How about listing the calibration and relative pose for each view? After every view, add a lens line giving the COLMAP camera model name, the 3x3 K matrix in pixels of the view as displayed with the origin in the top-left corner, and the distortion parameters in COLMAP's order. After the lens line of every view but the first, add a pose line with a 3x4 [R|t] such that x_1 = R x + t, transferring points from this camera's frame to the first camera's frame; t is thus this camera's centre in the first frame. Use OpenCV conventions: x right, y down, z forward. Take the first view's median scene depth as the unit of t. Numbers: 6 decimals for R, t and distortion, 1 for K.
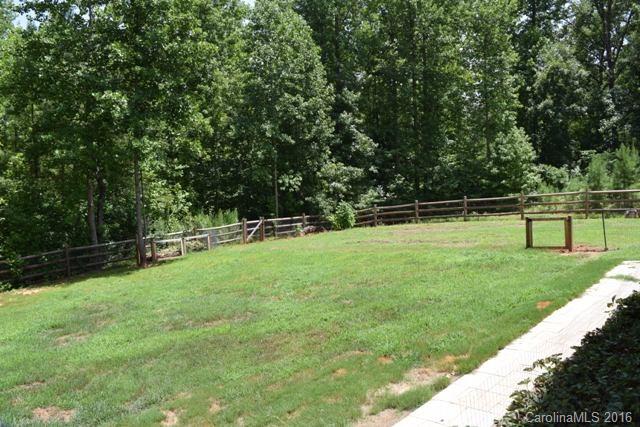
lens RADIAL K [[503.5, 0, 323.8], [0, 503.5, 211.0], [0, 0, 1]] dist [-0.084965, -0.002034]
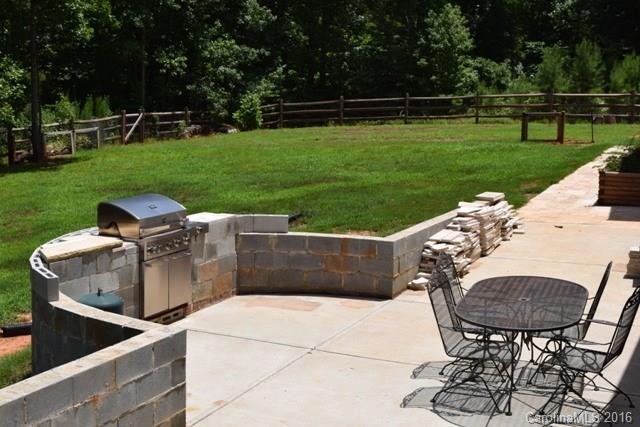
lens RADIAL K [[921.4, 0, 316.2], [0, 921.4, 213.9], [0, 0, 1]] dist [-0.034740, 0.000000]
pose [[0.950974, 0.007248, 0.309186, -0.257453], [-0.037577, 0.995026, 0.092253, 0.026735], [-0.306979, -0.099349, 0.946517, -0.312197]]
